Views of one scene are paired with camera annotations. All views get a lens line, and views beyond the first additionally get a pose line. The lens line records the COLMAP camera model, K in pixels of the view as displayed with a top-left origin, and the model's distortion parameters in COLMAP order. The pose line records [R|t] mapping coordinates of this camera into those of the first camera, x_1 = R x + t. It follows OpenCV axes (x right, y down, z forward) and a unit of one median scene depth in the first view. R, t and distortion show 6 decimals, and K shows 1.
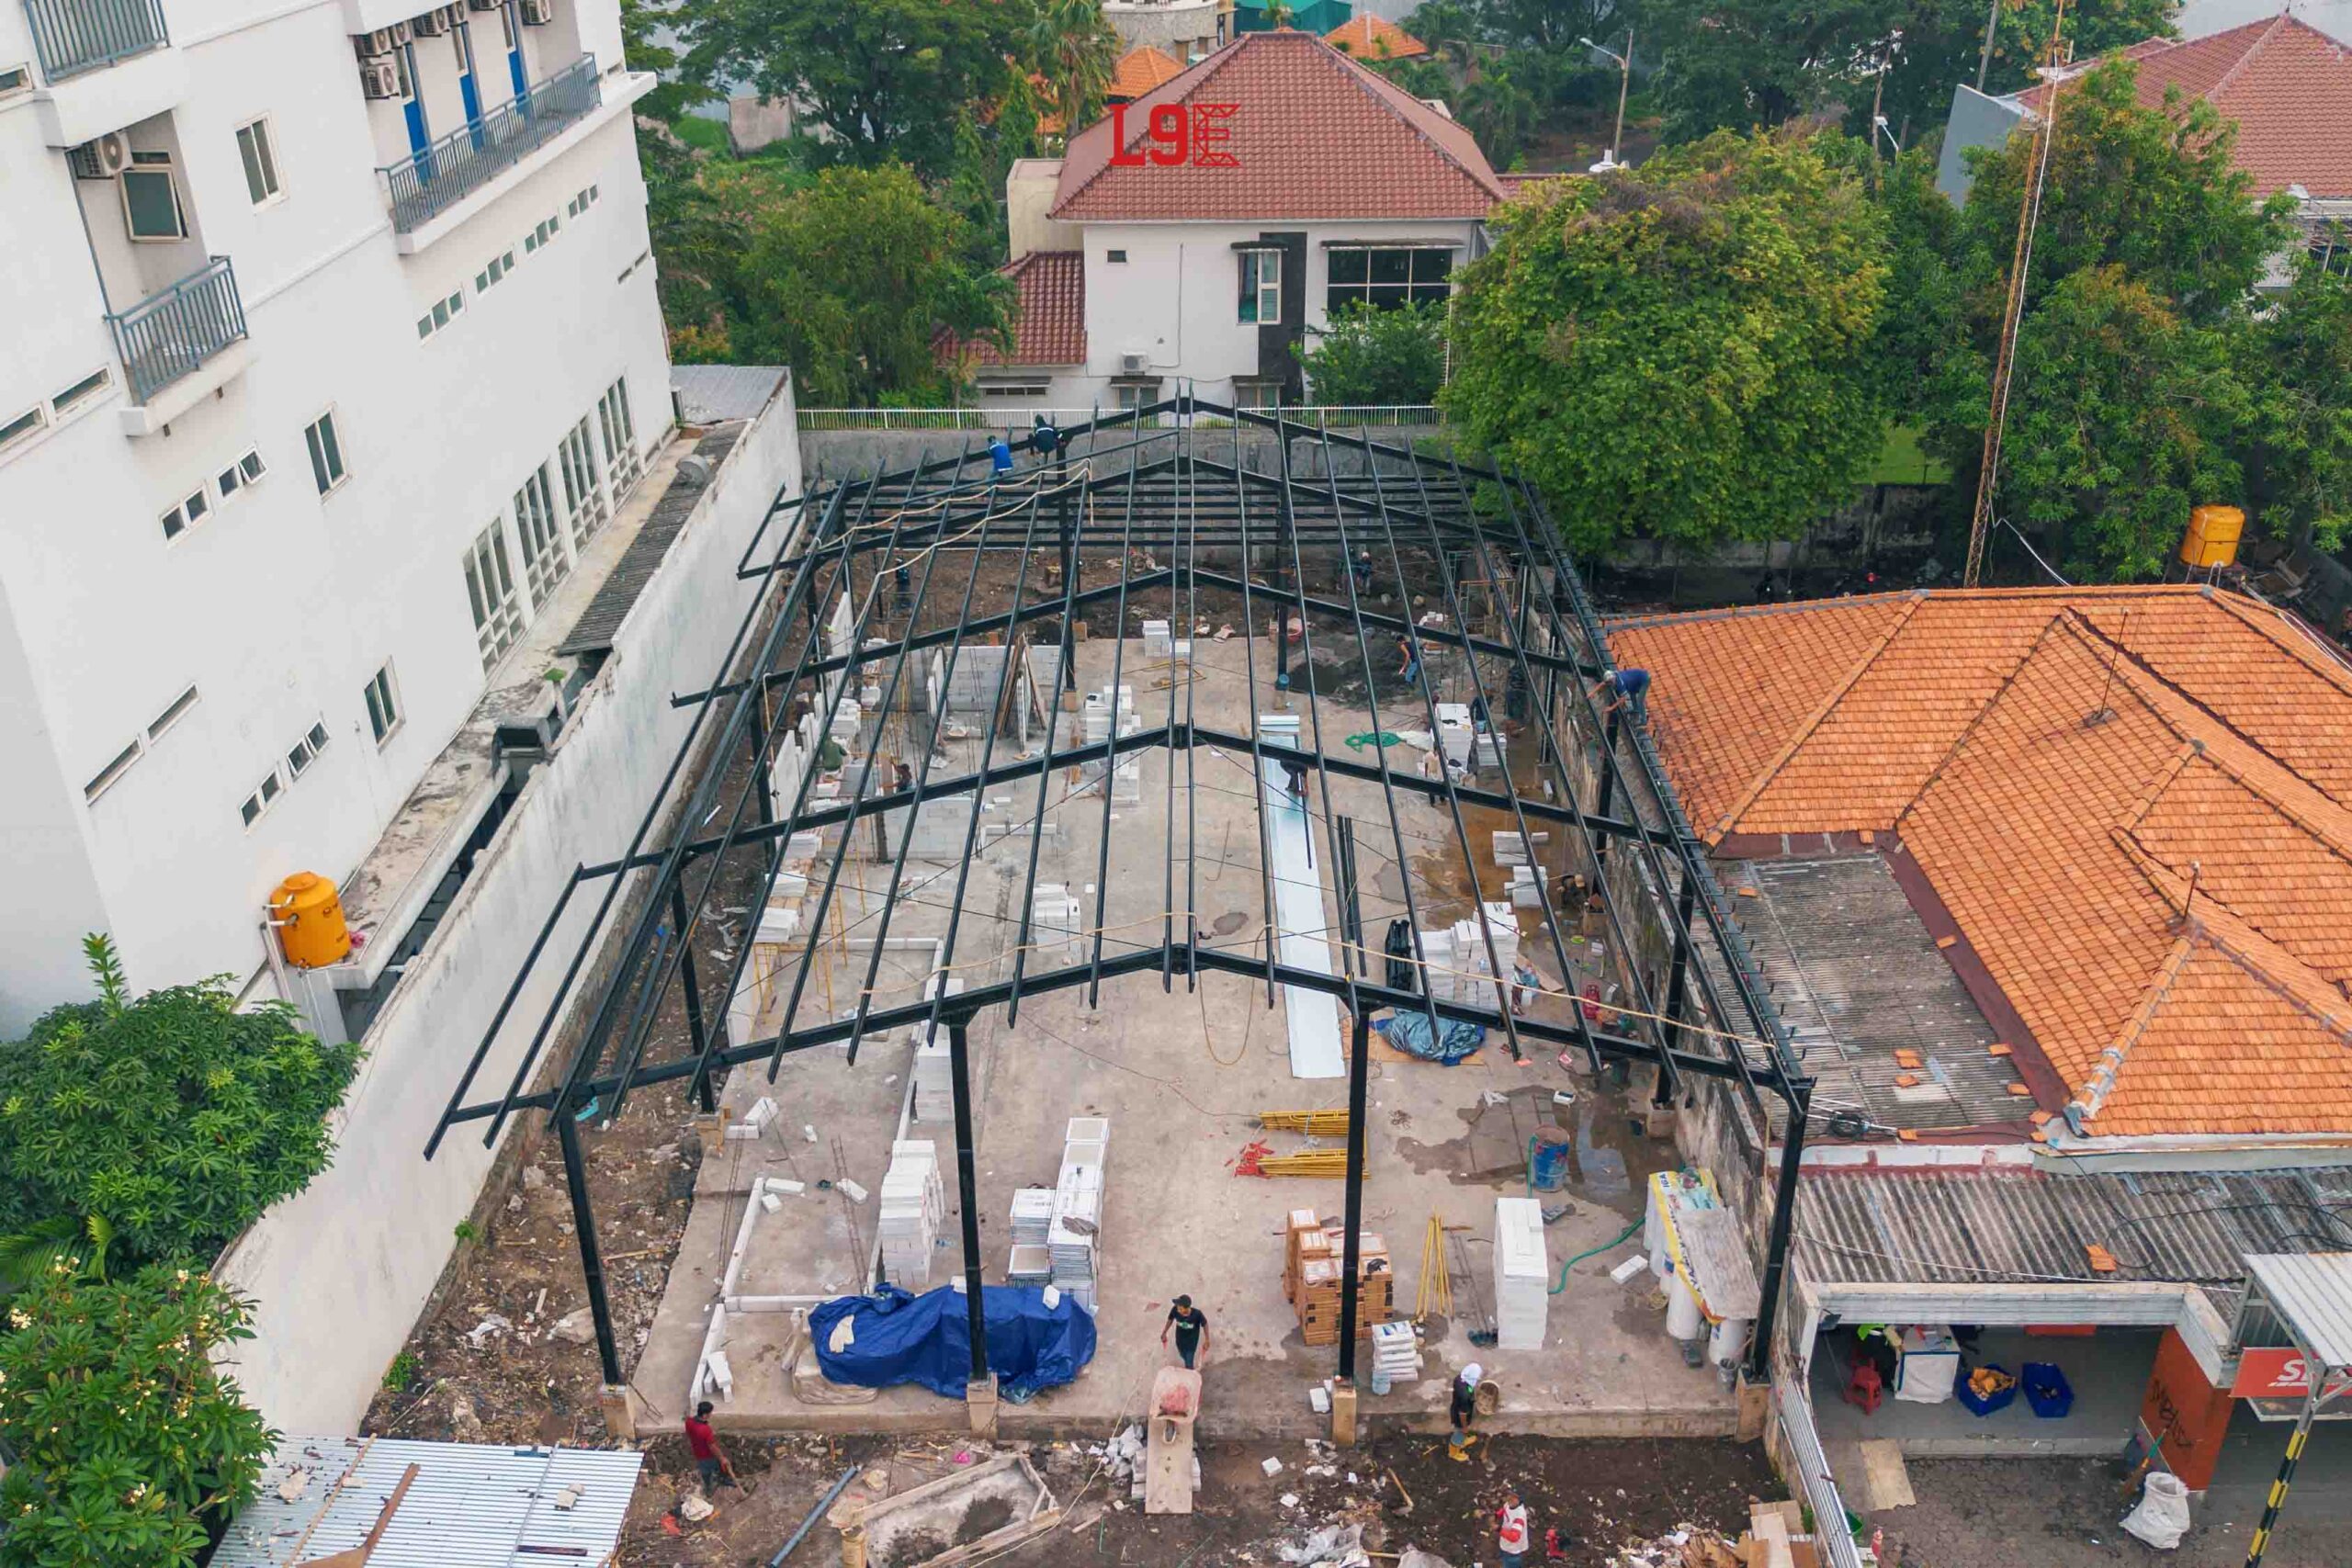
lens RADIAL K [[2001.6, 0, 1176.0], [0, 2001.6, 784.0], [0, 0, 1]] dist [0.002272, 0.017637]
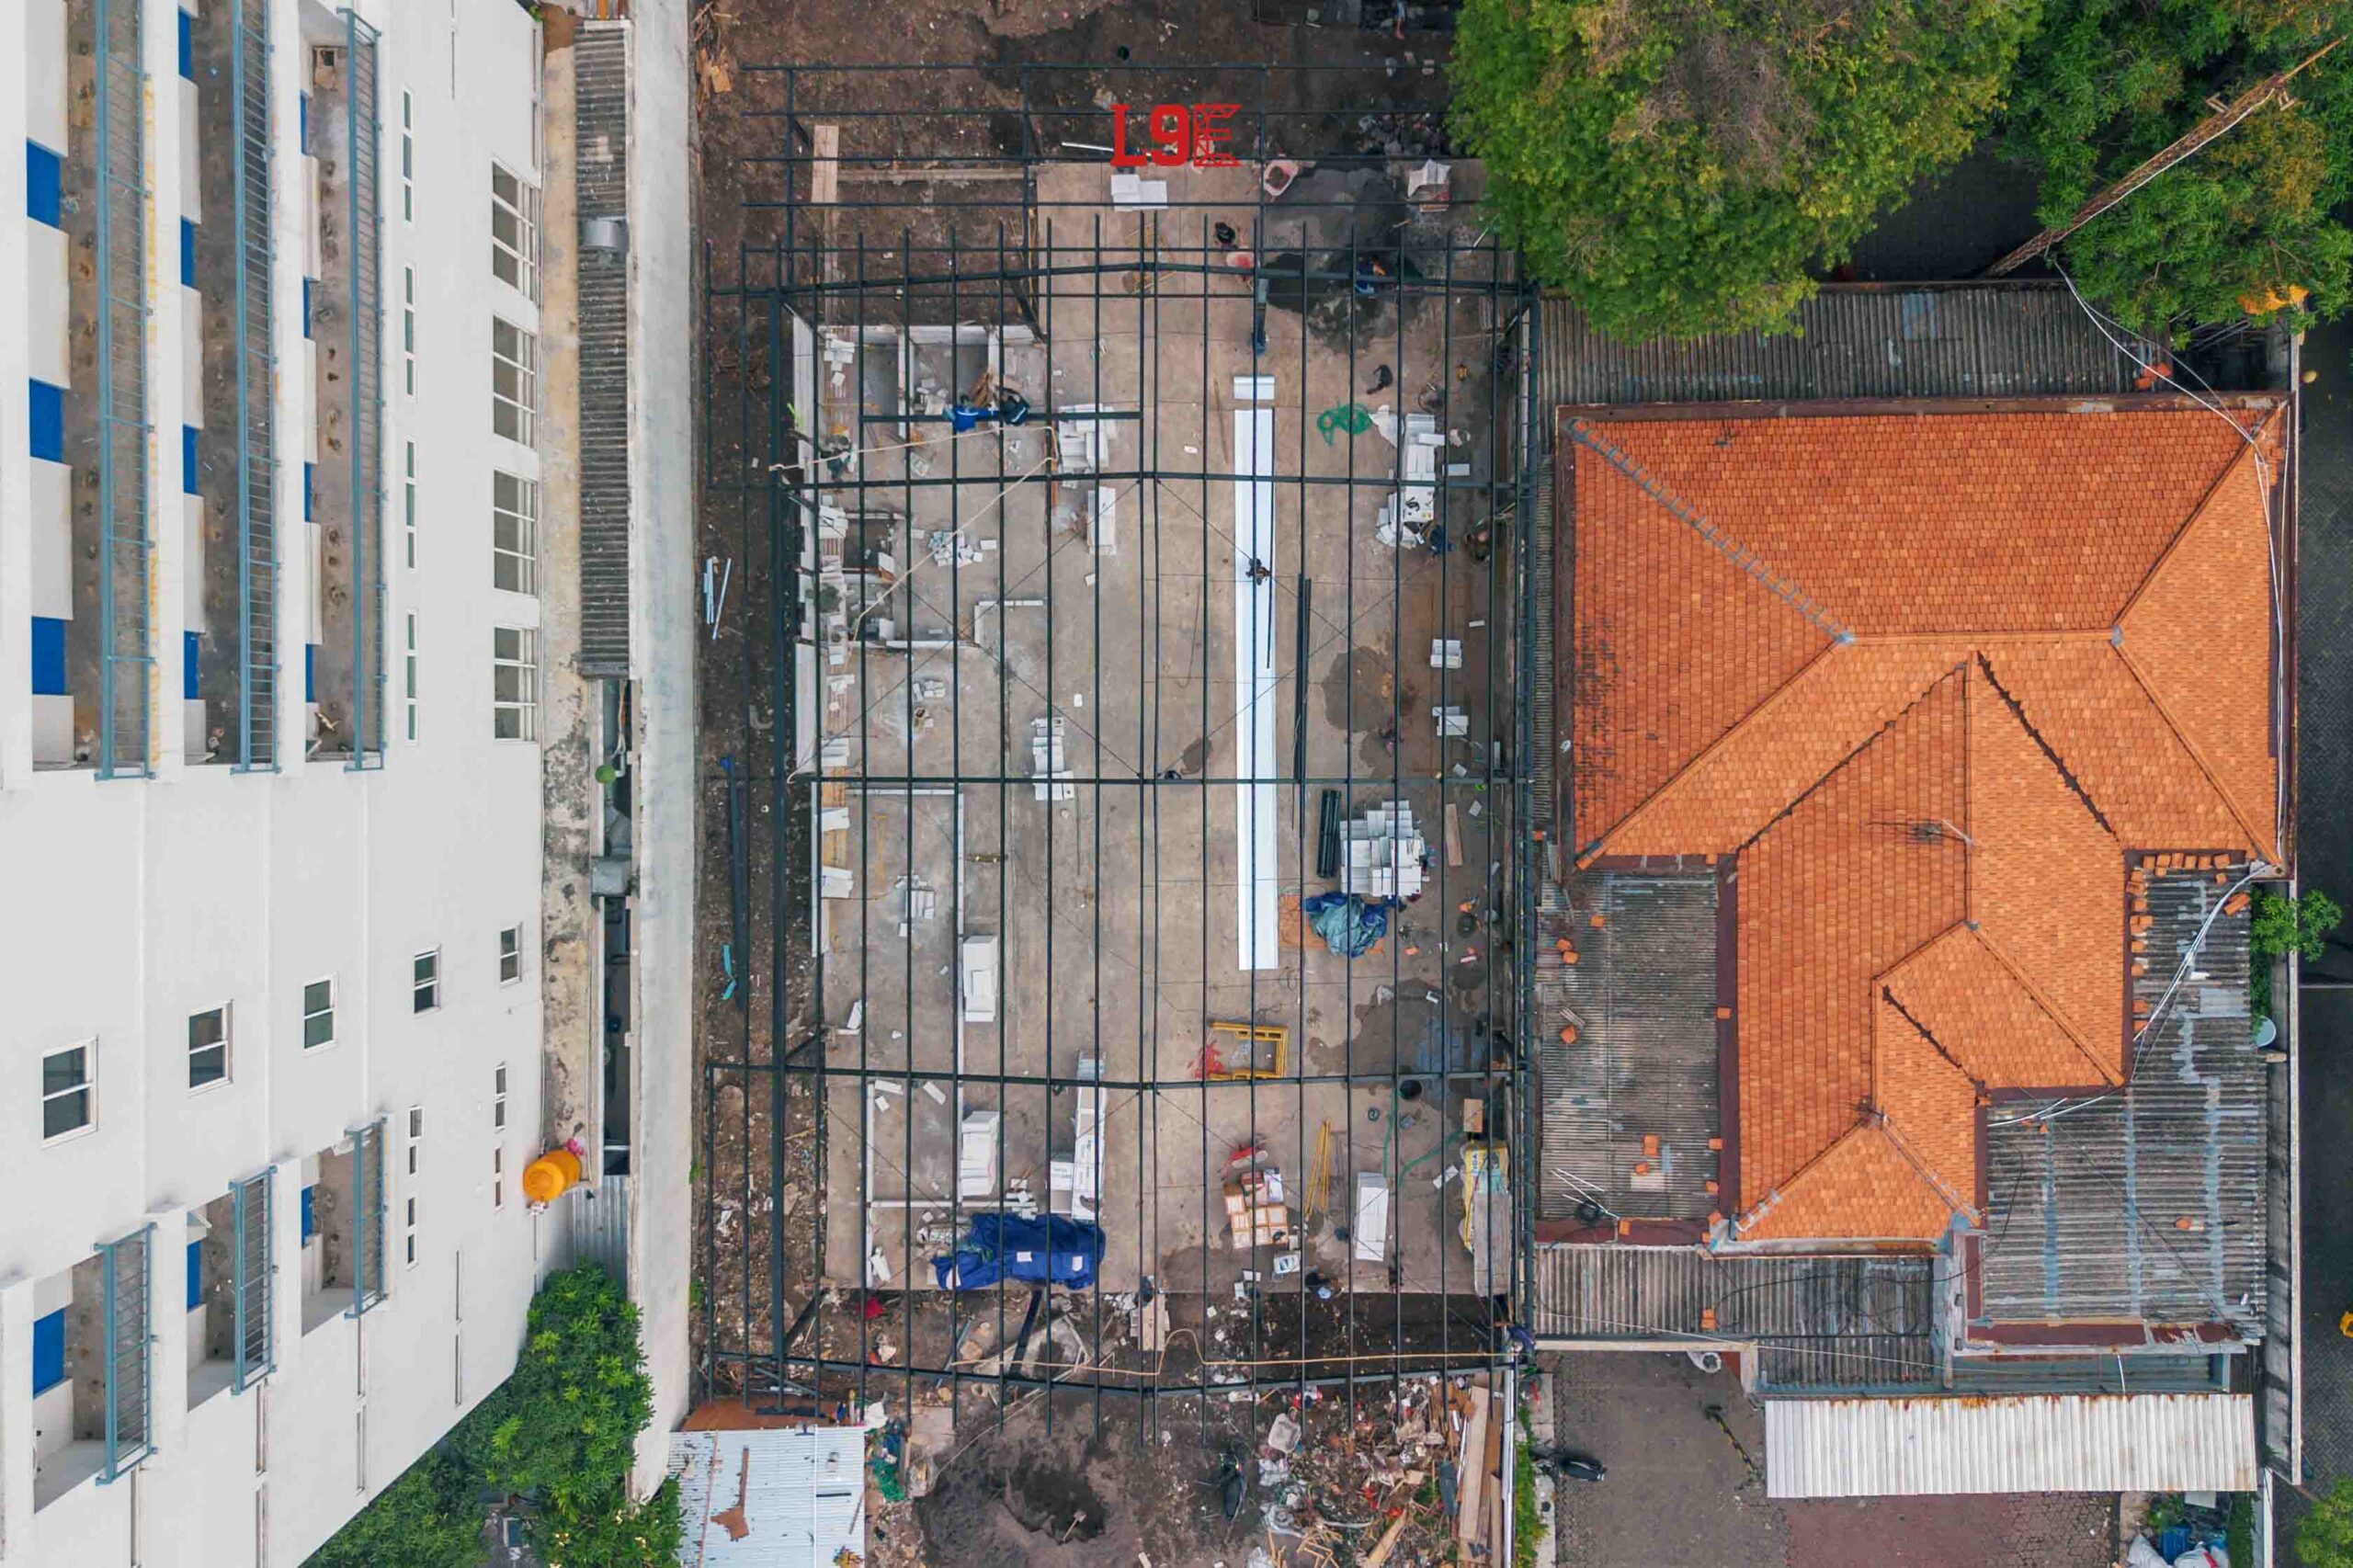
lens RADIAL K [[2002.6, 0, 1176.5], [0, 2002.6, 784.0], [0, 0, 1]] dist [0.002272, 0.017637]
pose [[0.999967, -0.005819, -0.005740, 0.026208], [0.007740, 0.448219, 0.893890, -1.205007], [-0.002629, -0.893905, 0.448249, 0.539088]]
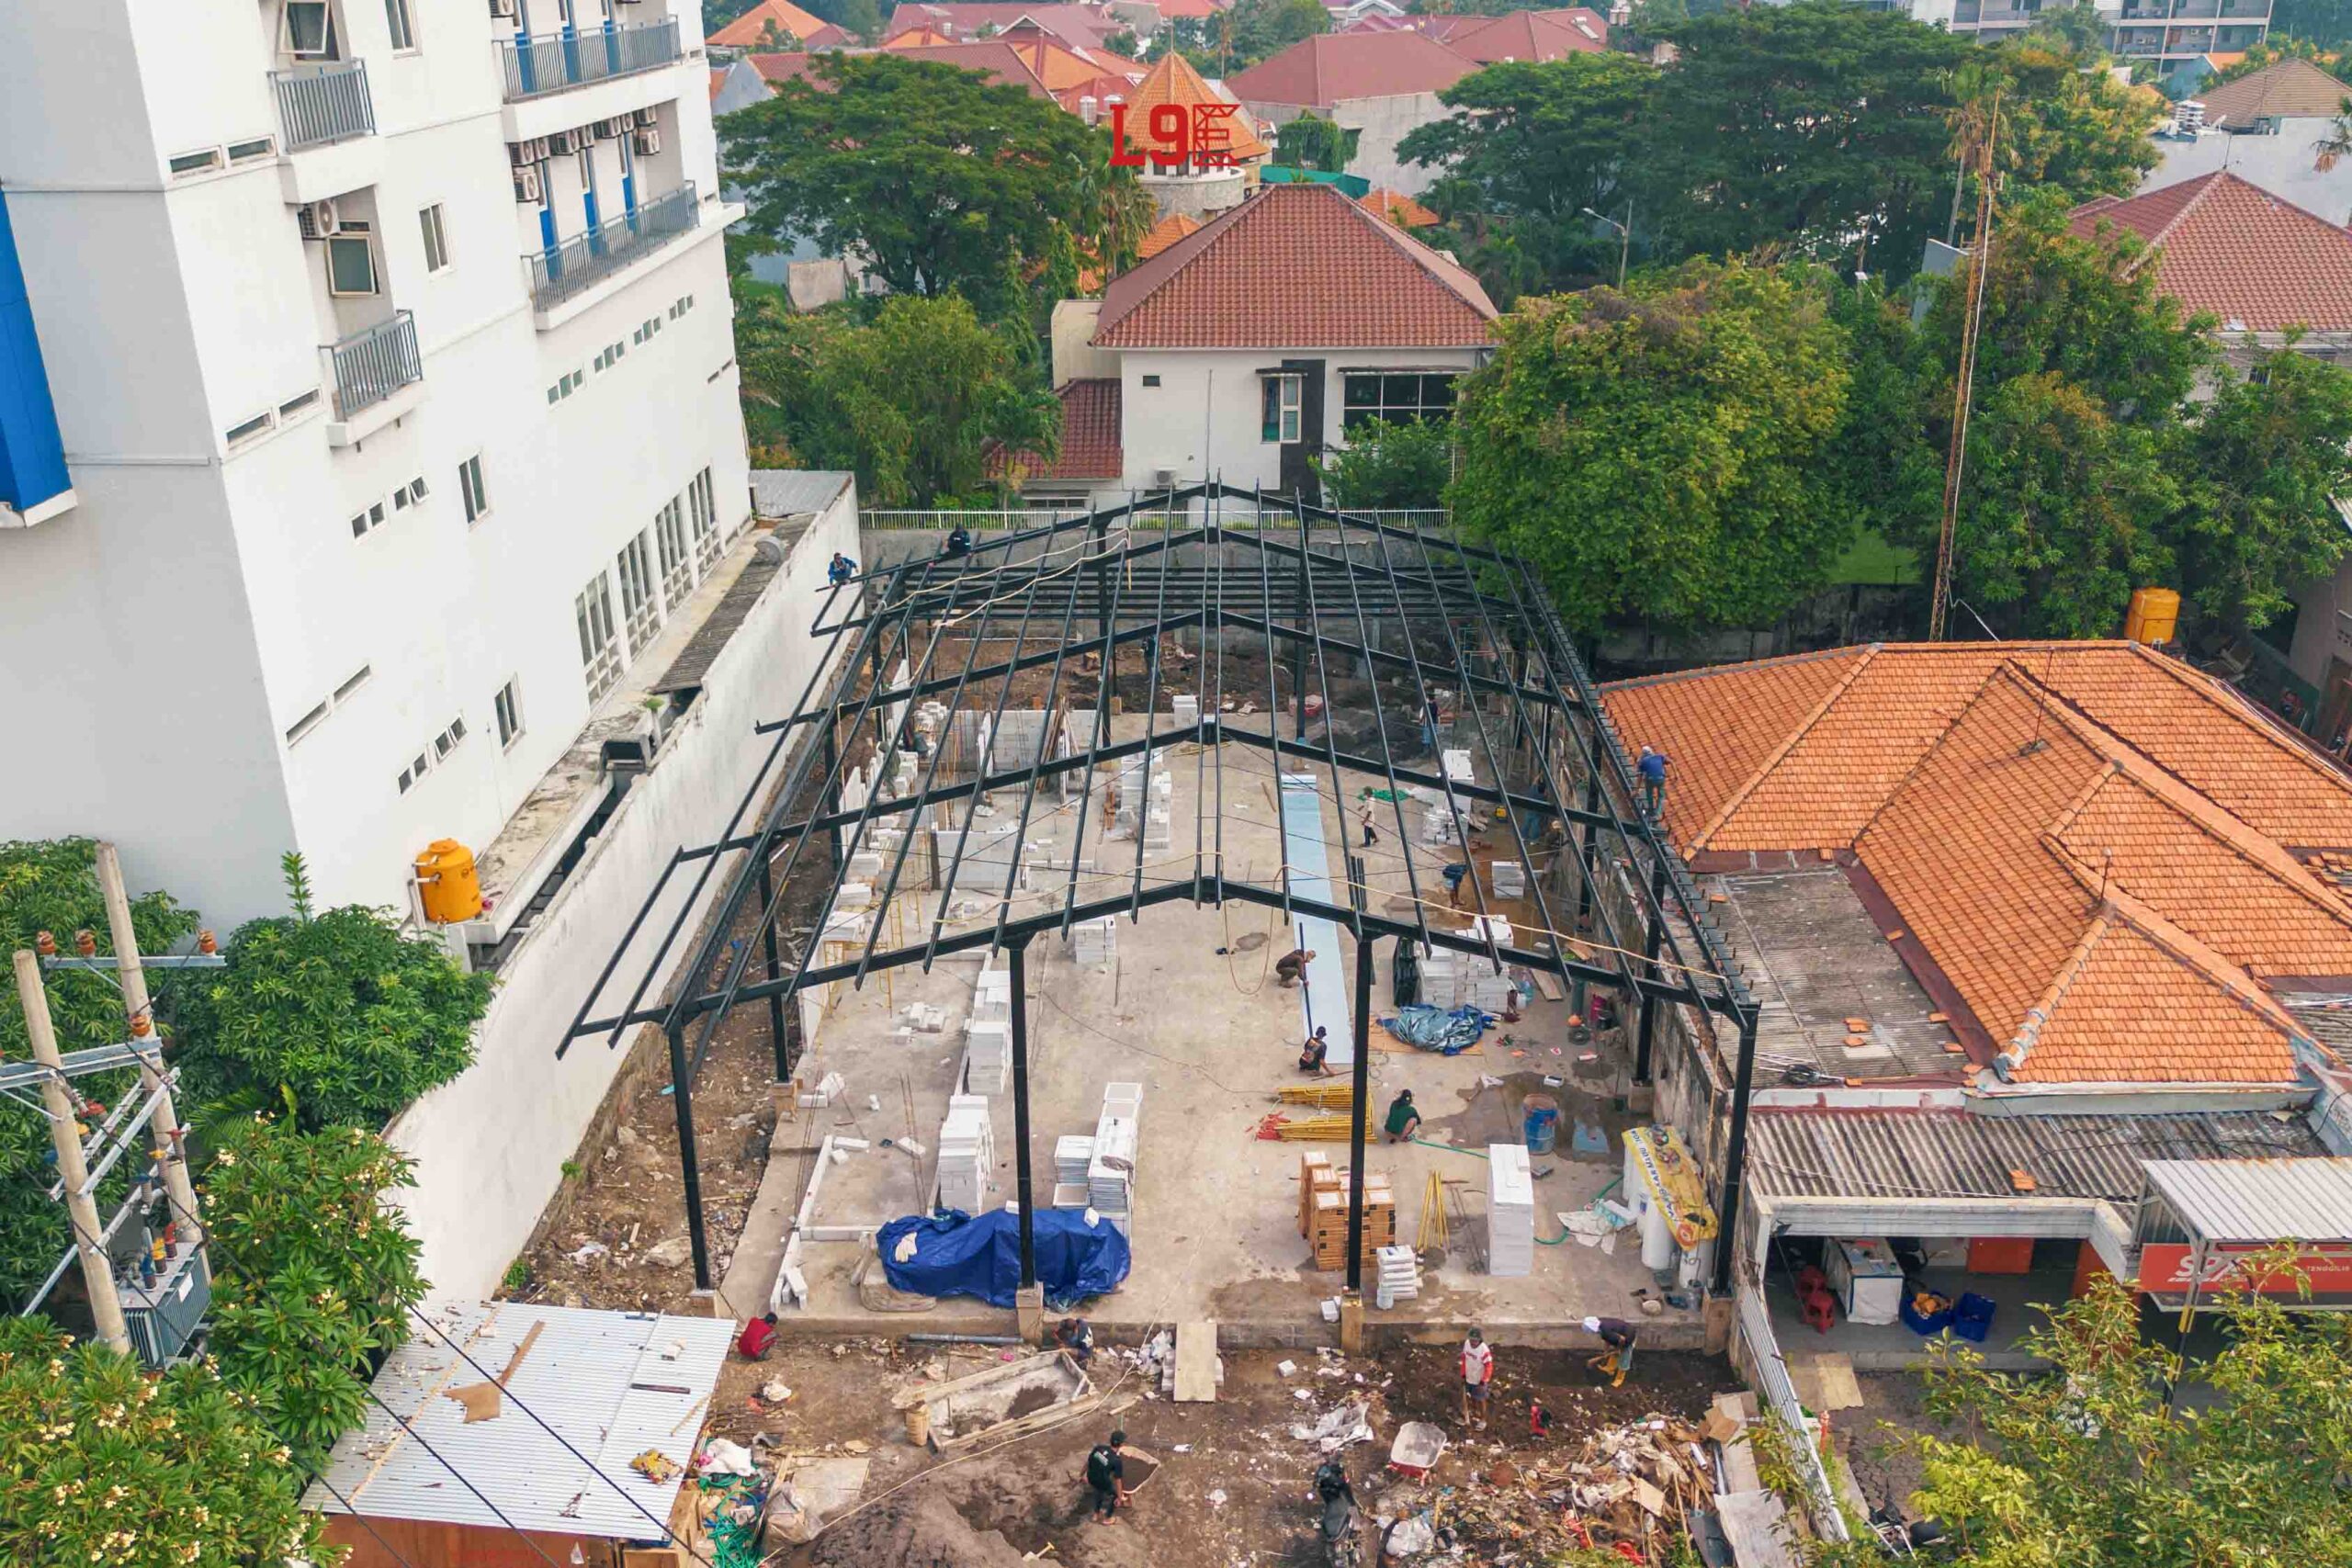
lens RADIAL K [[1994.4, 0, 1165.7], [0, 1994.4, 788.2], [0, 0, 1]] dist [0.008422, -0.011838]
pose [[0.999828, 0.007503, -0.016952, -0.002967], [-0.008958, 0.996128, -0.087453, 0.098942], [0.016230, 0.087590, 0.996024, -0.121503]]
